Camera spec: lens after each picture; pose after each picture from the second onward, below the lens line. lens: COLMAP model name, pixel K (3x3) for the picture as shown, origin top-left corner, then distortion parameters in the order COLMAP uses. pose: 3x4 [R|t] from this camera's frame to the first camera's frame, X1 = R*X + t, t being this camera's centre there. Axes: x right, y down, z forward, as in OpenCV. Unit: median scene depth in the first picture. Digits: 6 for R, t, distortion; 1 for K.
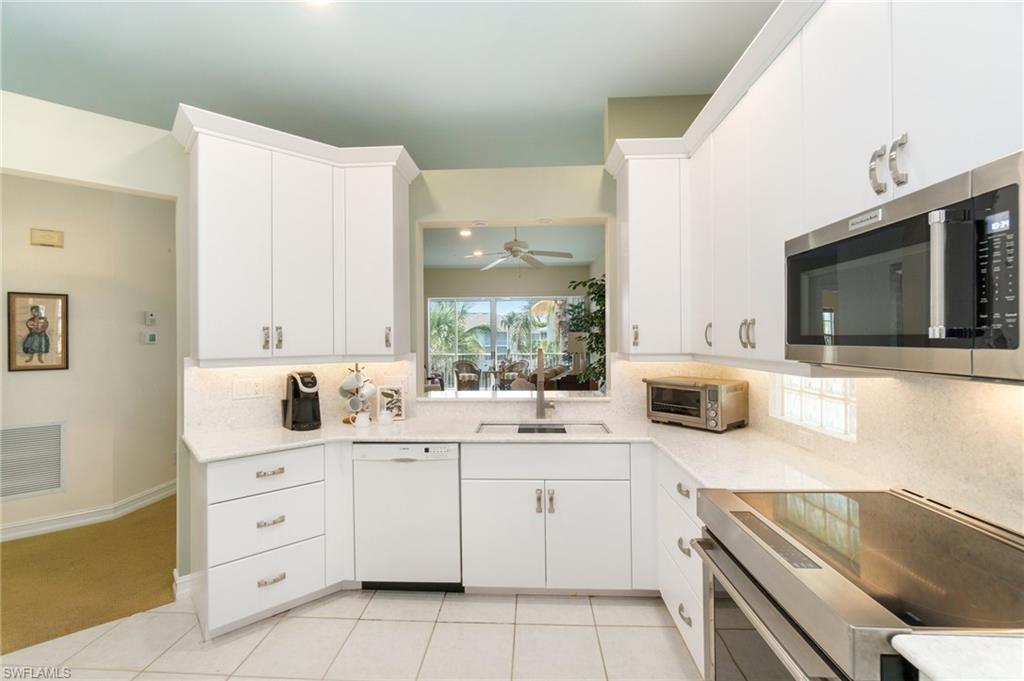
lens RADIAL K [[440.8, 0, 509.0], [0, 440.8, 335.6], [0, 0, 1]] dist [-0.006456, -0.000089]
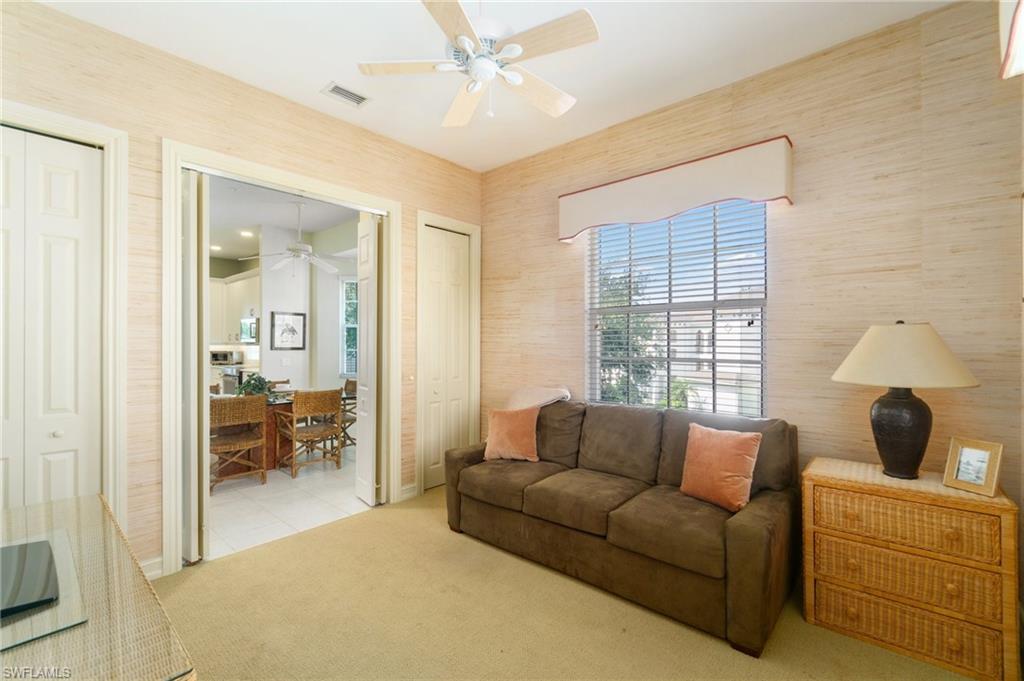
lens RADIAL K [[442.9, 0, 508.6], [0, 442.9, 339.1], [0, 0, 1]] dist [-0.003006, 0.000944]
pose [[0.625961, 0.007023, 0.779822, -0.845258], [-0.007804, 0.999966, -0.002741, 0.002553], [-0.779815, -0.004370, 0.625995, -2.732647]]
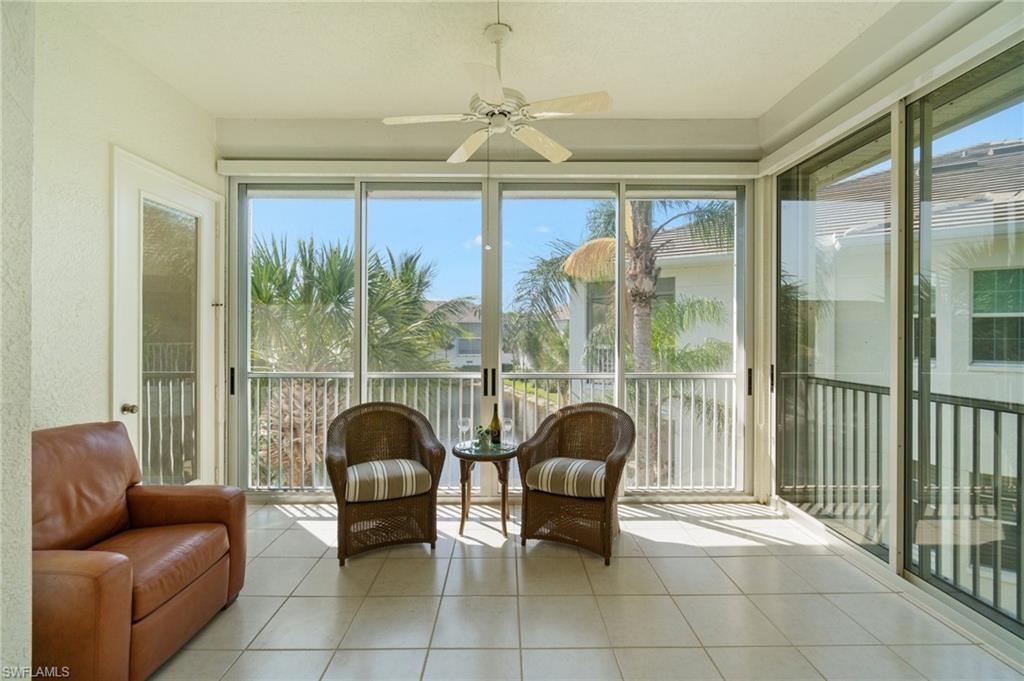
lens RADIAL K [[442.9, 0, 508.6], [0, 442.9, 339.1], [0, 0, 1]] dist [-0.003006, 0.000944]
pose [[0.998075, 0.005474, 0.061773, -0.175480], [-0.006397, 0.999871, 0.014759, 0.057255], [-0.061684, -0.015126, 0.997981, 3.046411]]
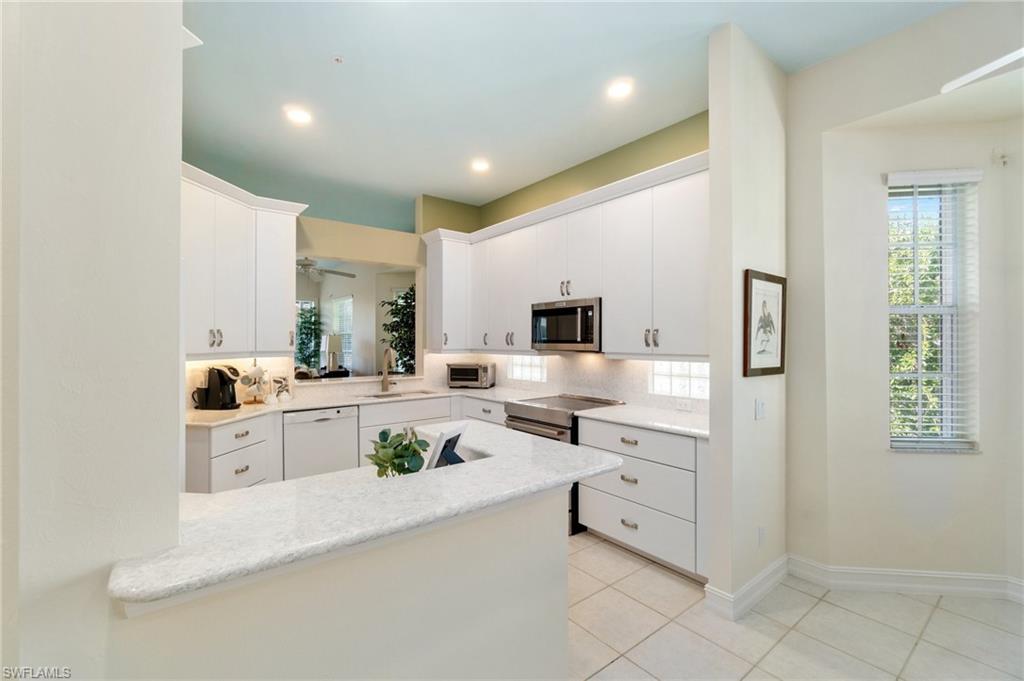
lens RADIAL K [[442.9, 0, 508.6], [0, 442.9, 339.1], [0, 0, 1]] dist [-0.003006, 0.000944]
pose [[0.754653, 0.008876, 0.656064, -0.692120], [-0.010204, 0.999946, -0.001791, 0.000491], [-0.656045, -0.005343, 0.754703, -0.519056]]
